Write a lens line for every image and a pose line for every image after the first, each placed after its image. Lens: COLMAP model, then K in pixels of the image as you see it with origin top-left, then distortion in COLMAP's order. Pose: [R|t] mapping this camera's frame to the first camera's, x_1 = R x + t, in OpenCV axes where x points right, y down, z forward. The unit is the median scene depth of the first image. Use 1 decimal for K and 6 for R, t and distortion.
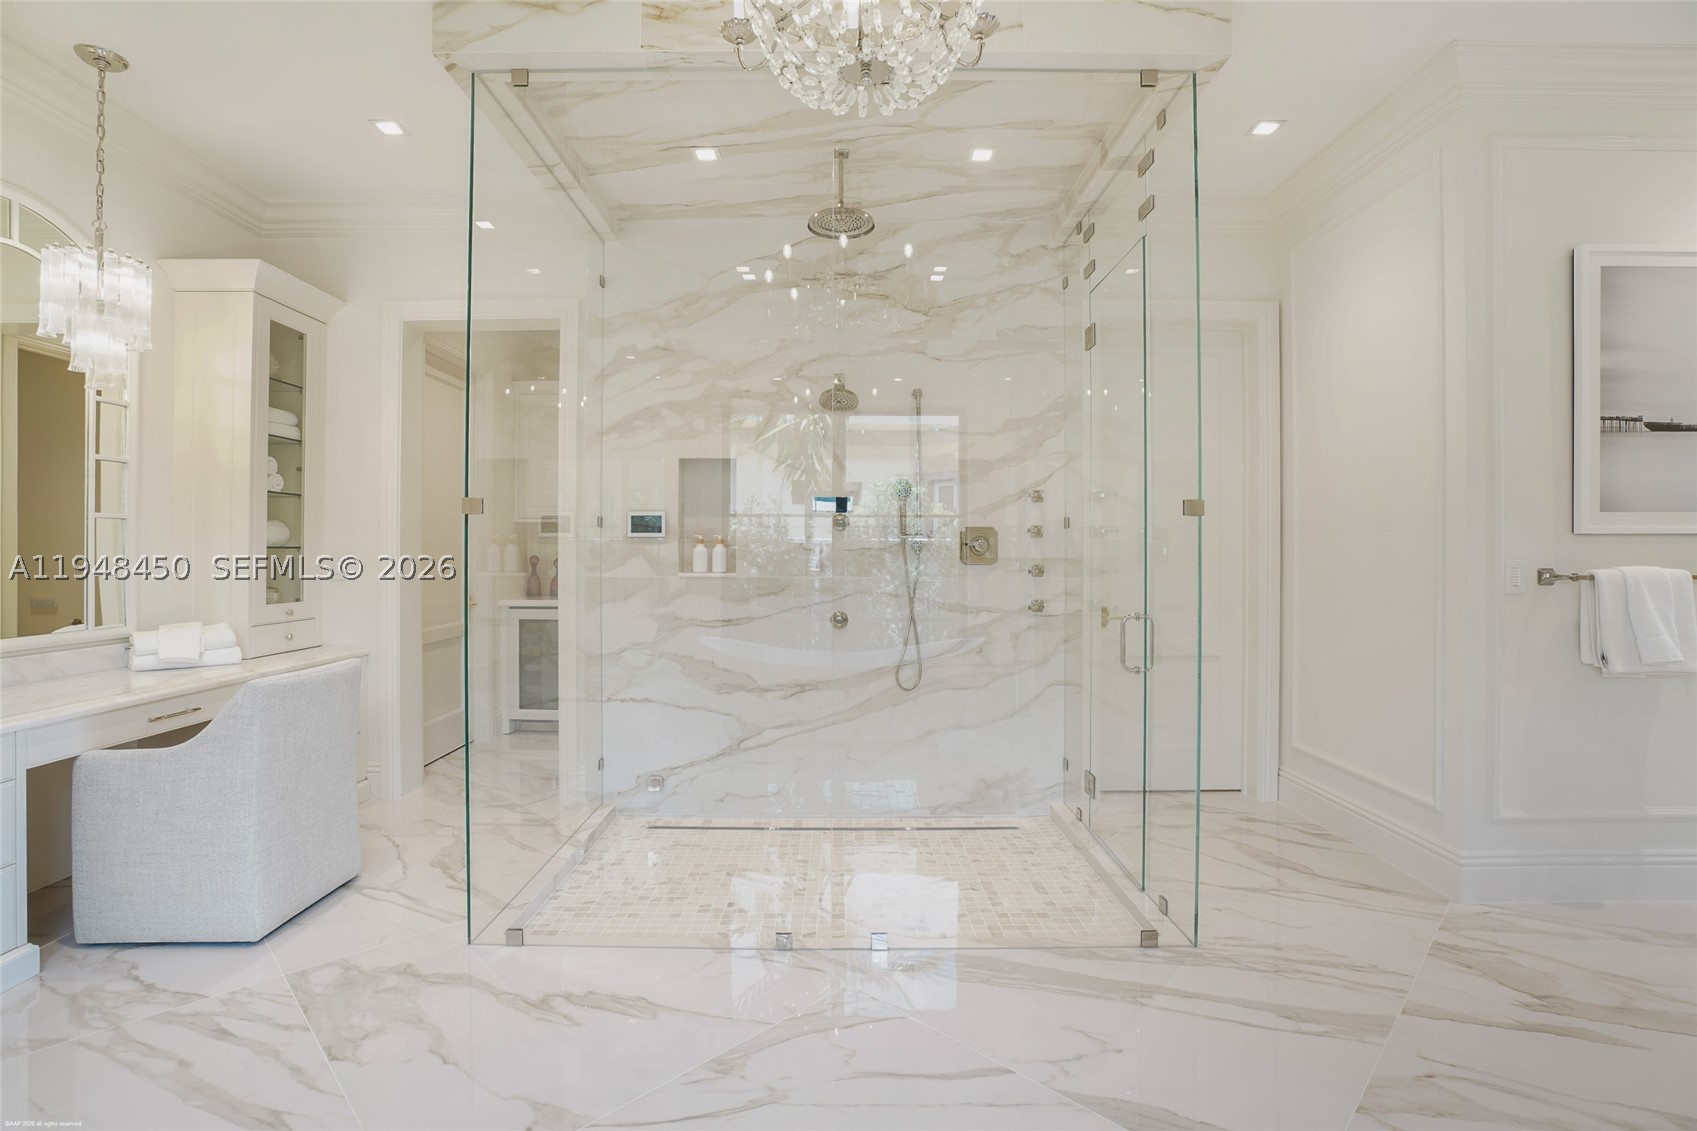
lens RADIAL K [[789.5, 0, 838.3], [0, 789.5, 556.8], [0, 0, 1]] dist [-0.033729, 0.000550]
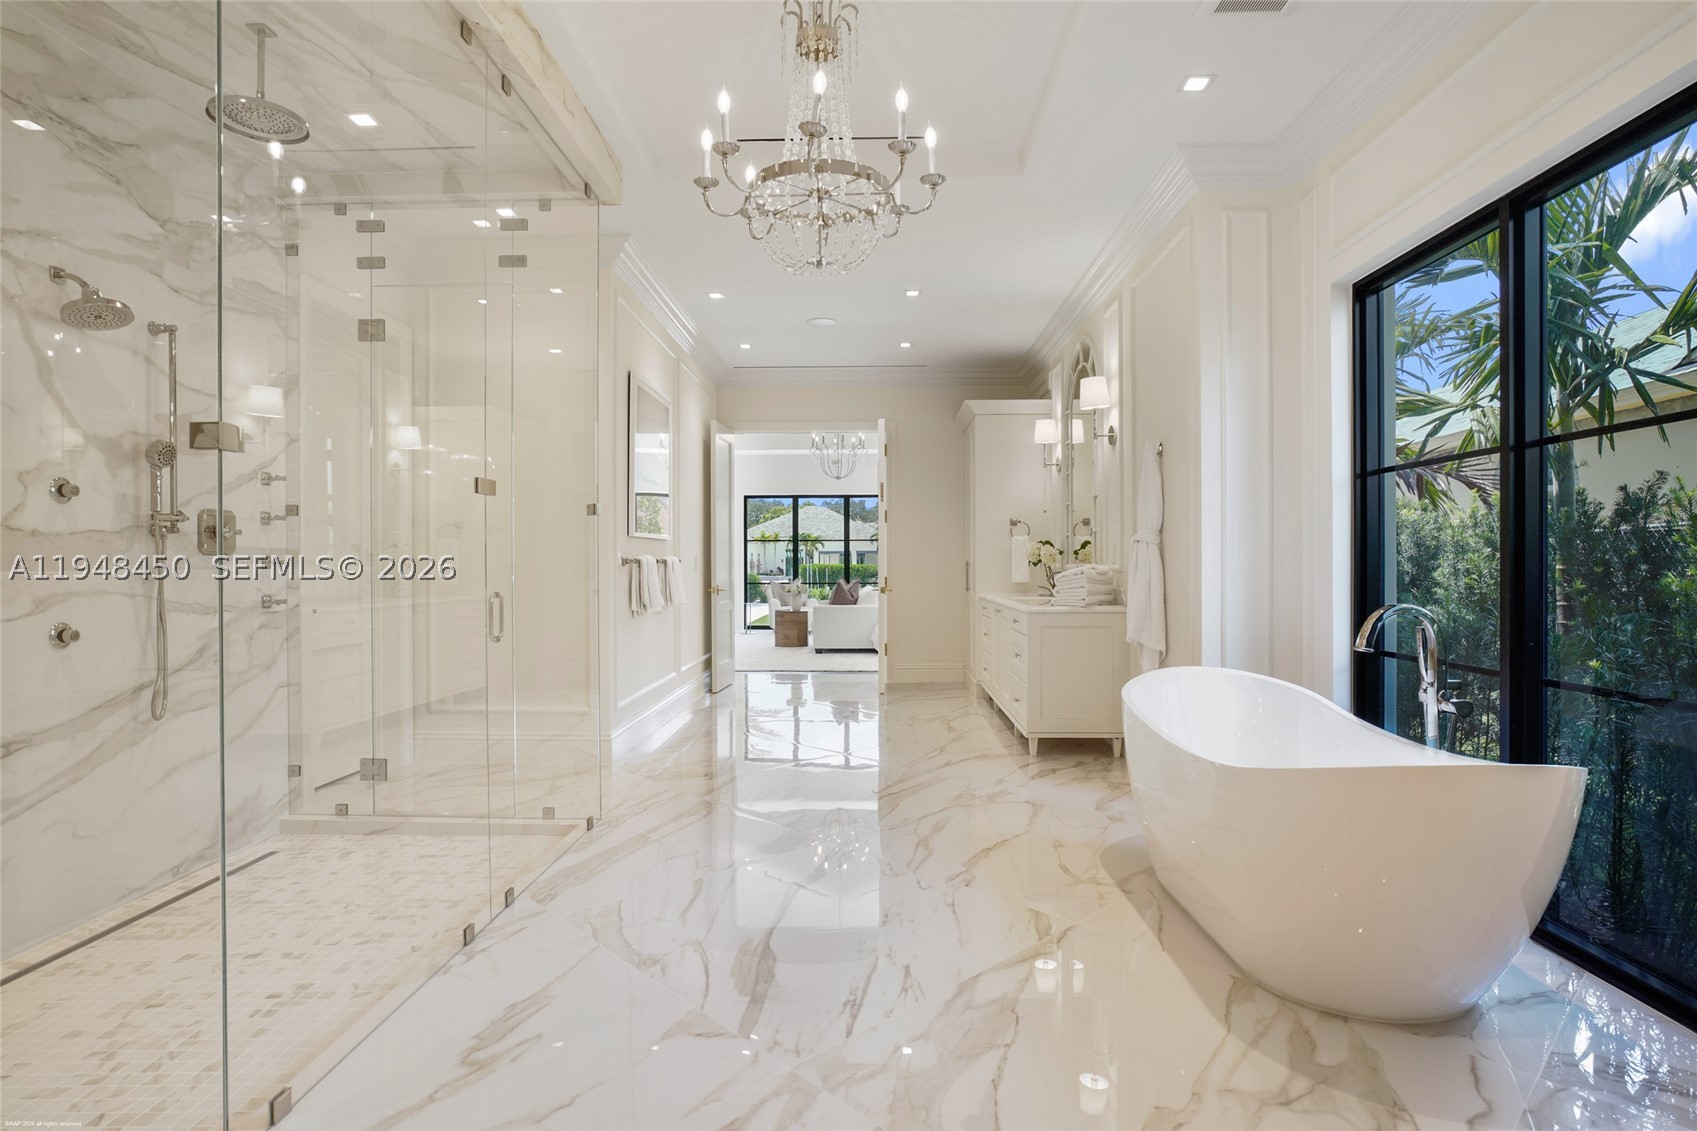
lens RADIAL K [[857.2, 0, 834.5], [0, 857.2, 564.9], [0, 0, 1]] dist [0.001598, 0.001628]
pose [[0.059217, -0.002200, 0.998243, -0.788719], [0.004091, 0.999990, 0.001961, 0.025083], [-0.998237, 0.003967, 0.059226, 0.348614]]
